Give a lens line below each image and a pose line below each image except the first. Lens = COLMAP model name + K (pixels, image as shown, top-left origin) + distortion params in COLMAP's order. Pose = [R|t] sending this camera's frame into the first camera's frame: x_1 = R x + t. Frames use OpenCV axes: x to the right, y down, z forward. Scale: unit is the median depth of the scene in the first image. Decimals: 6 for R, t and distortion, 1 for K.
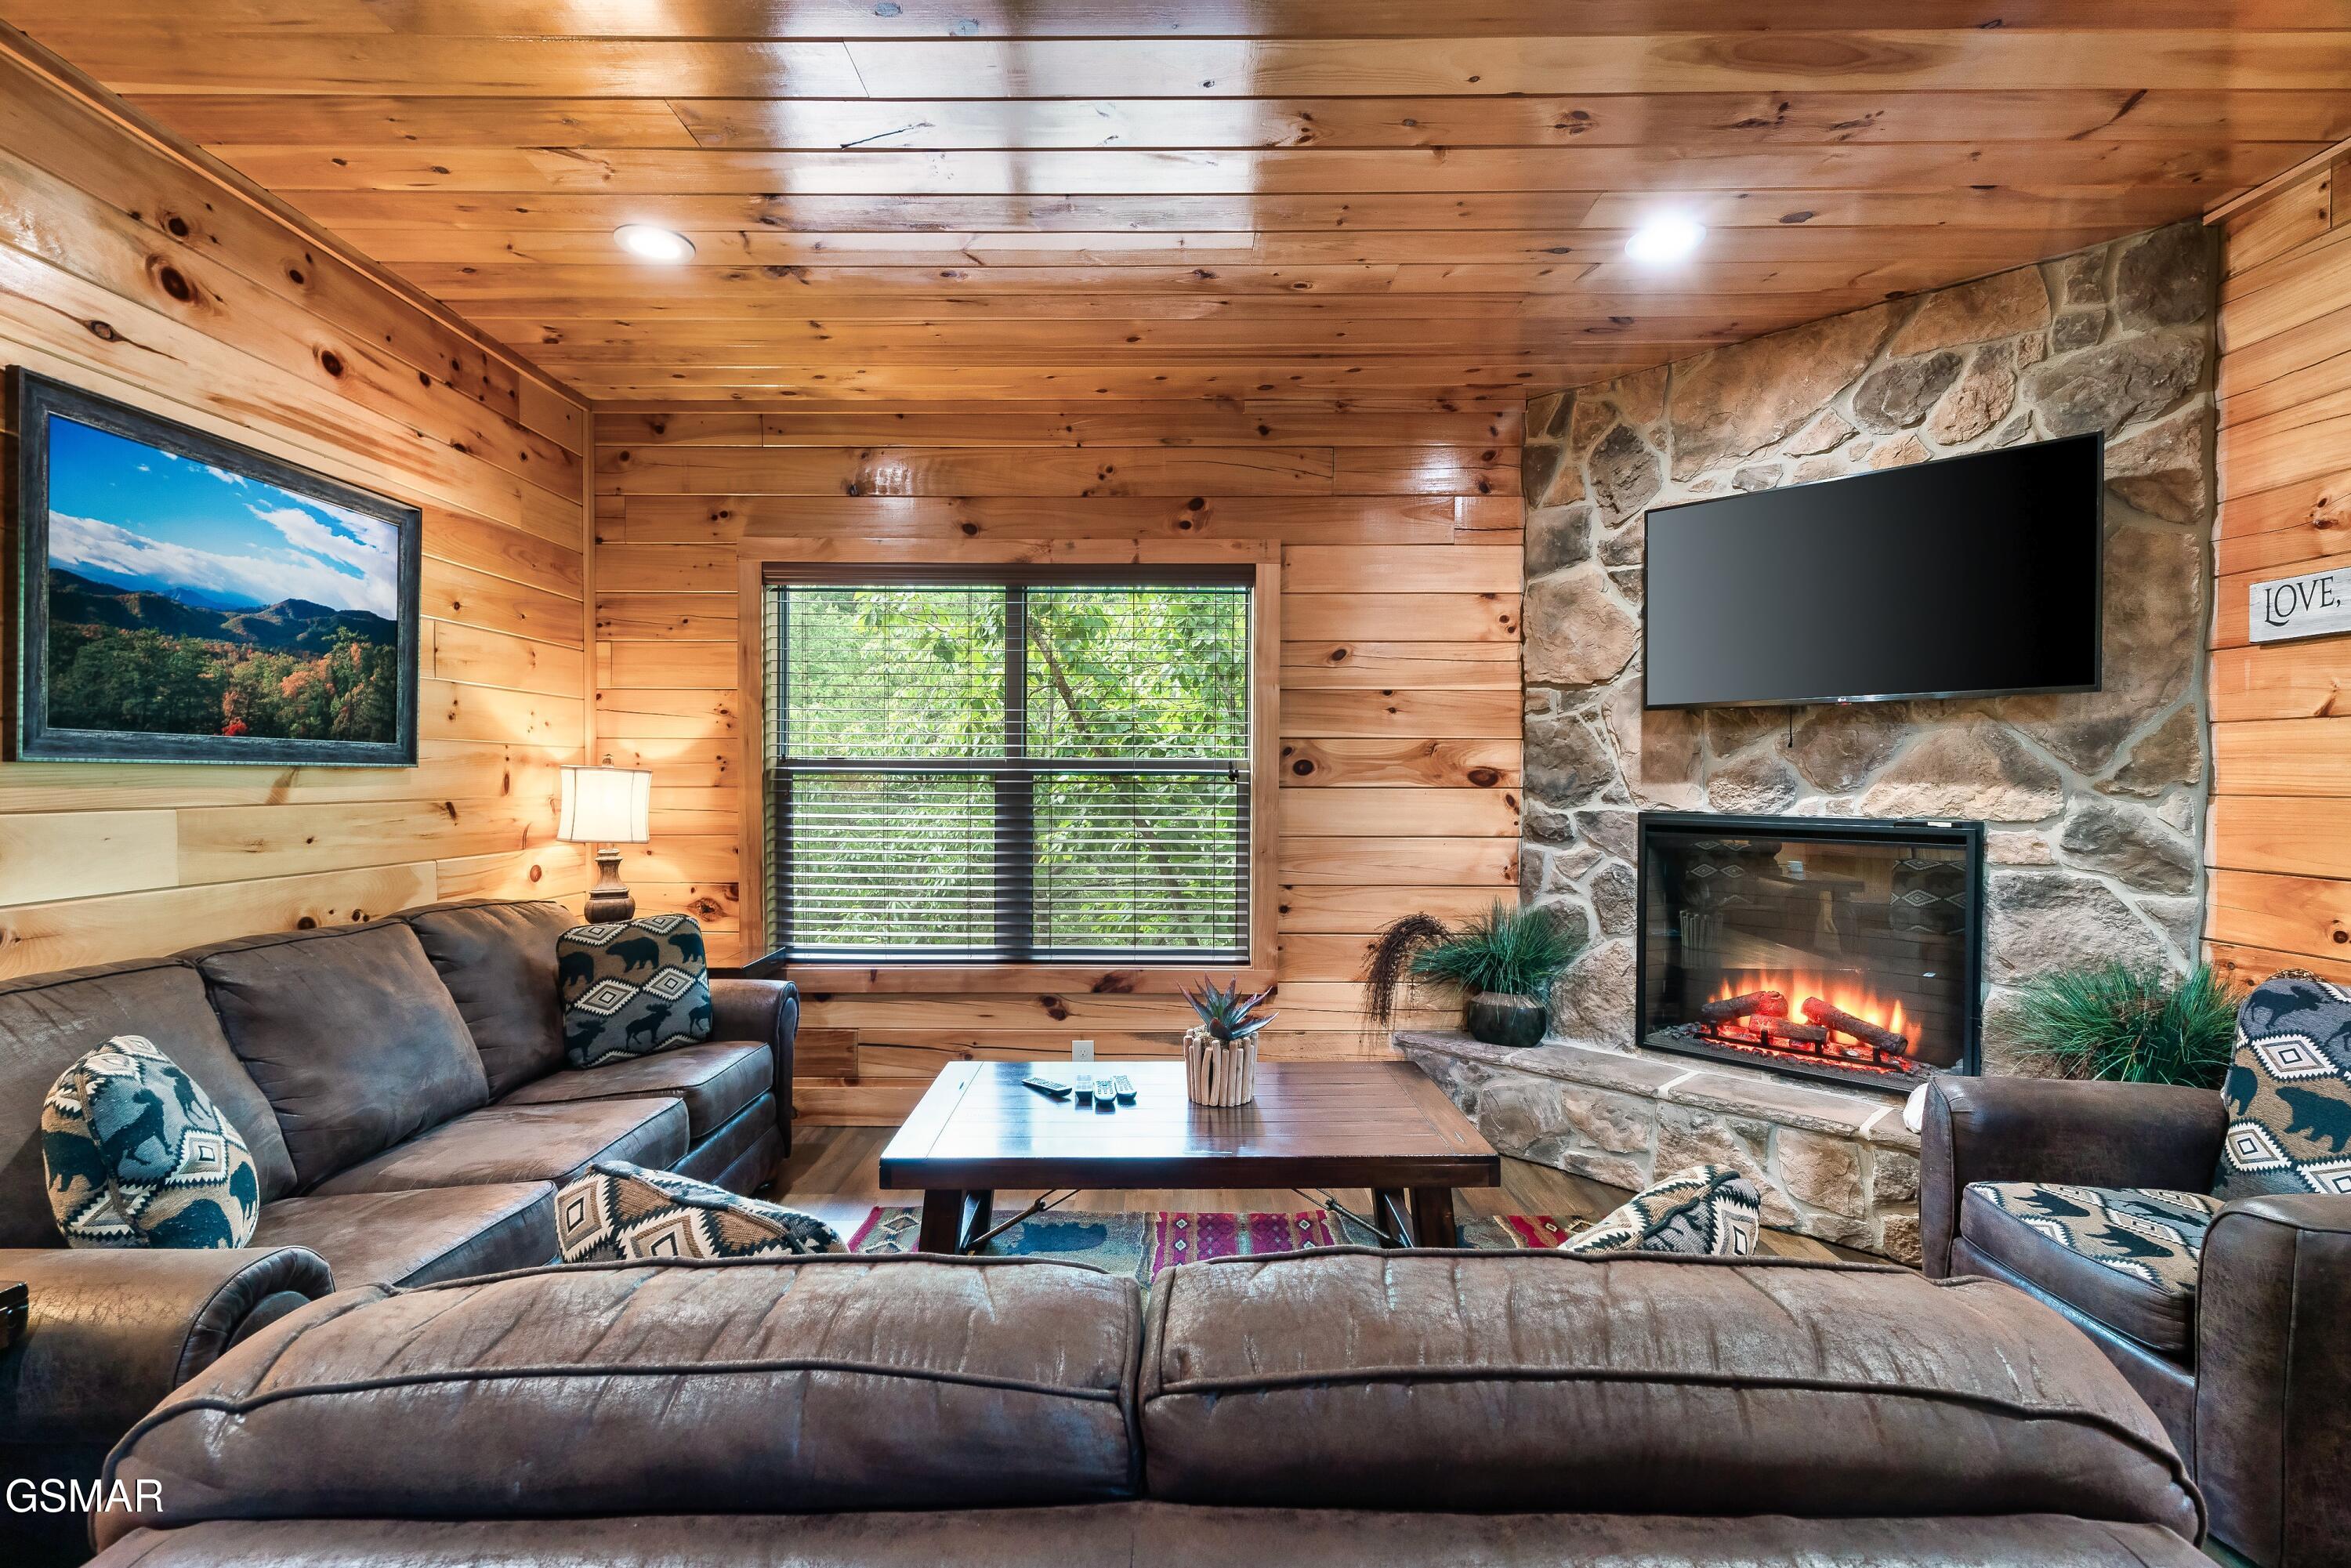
lens RADIAL K [[1078.4, 0, 1171.0], [0, 1078.4, 784.6], [0, 0, 1]] dist [-0.004092, 0.000871]
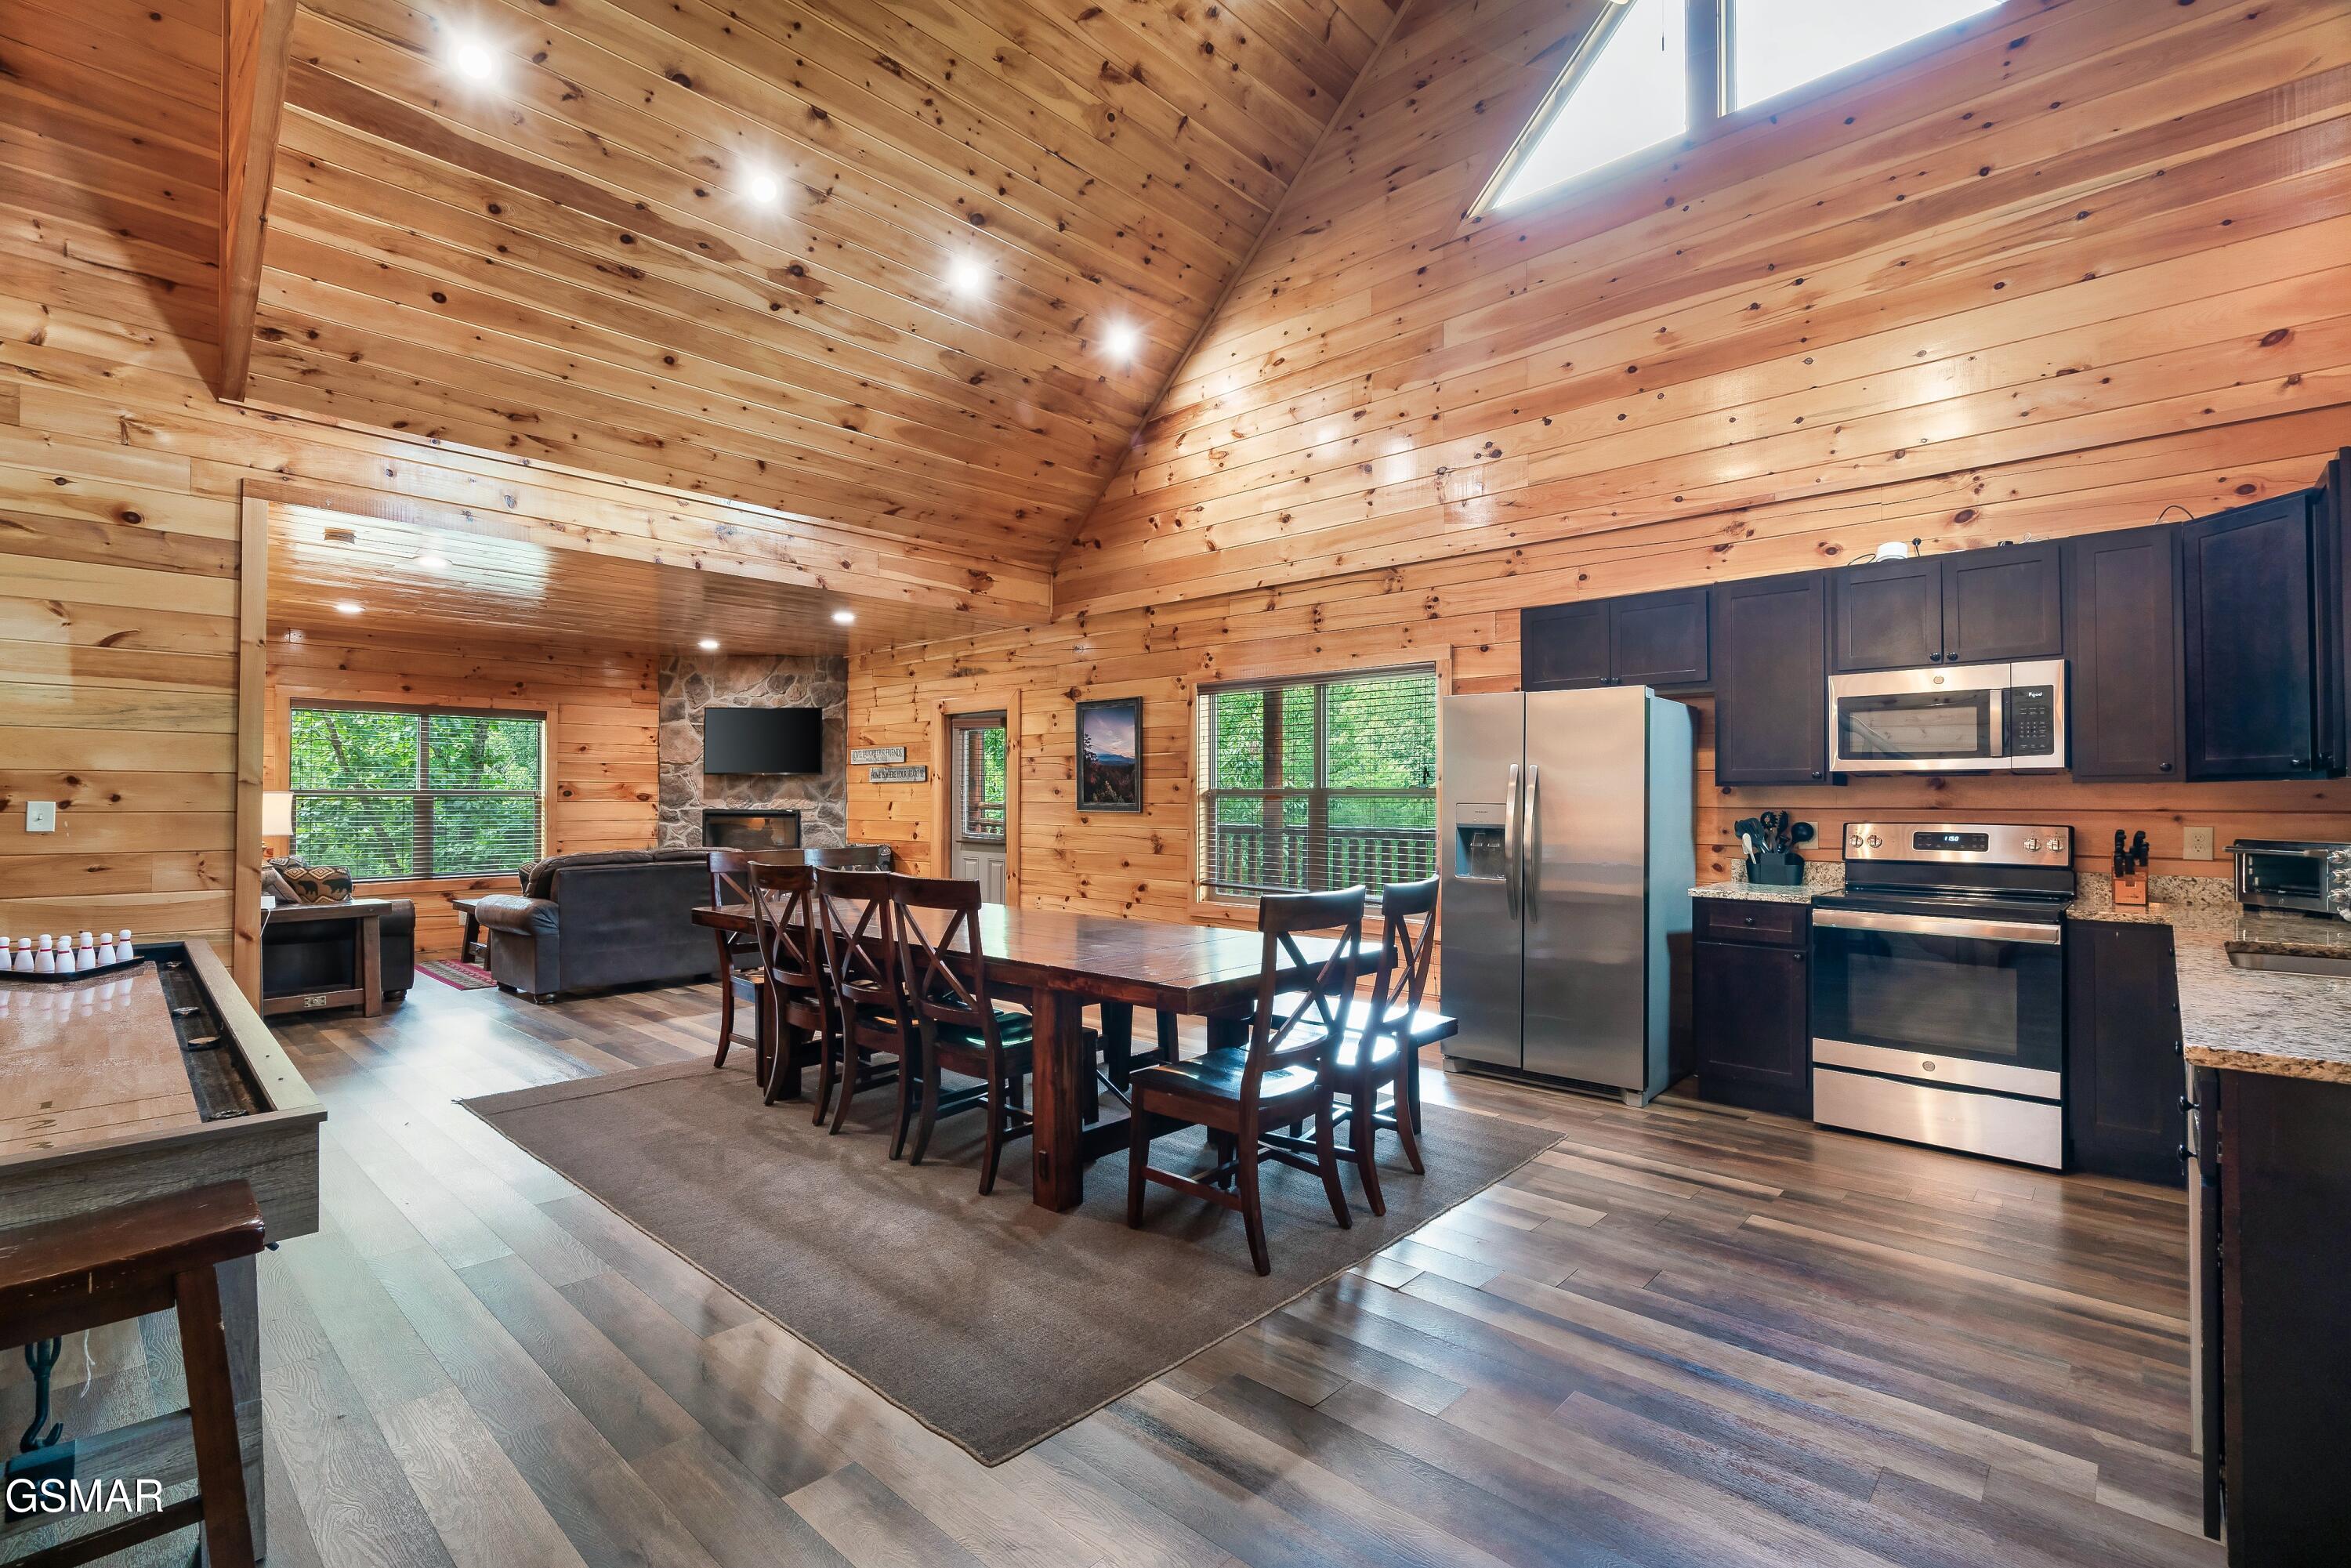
lens RADIAL K [[1078.4, 0, 1174.7], [0, 1078.4, 791.7], [0, 0, 1]] dist [-0.004092, 0.000871]
pose [[0.684735, 0.002518, 0.728788, -0.783739], [0.007270, 0.999921, -0.010285, 0.016547], [-0.728756, 0.012341, 0.684662, -1.850400]]
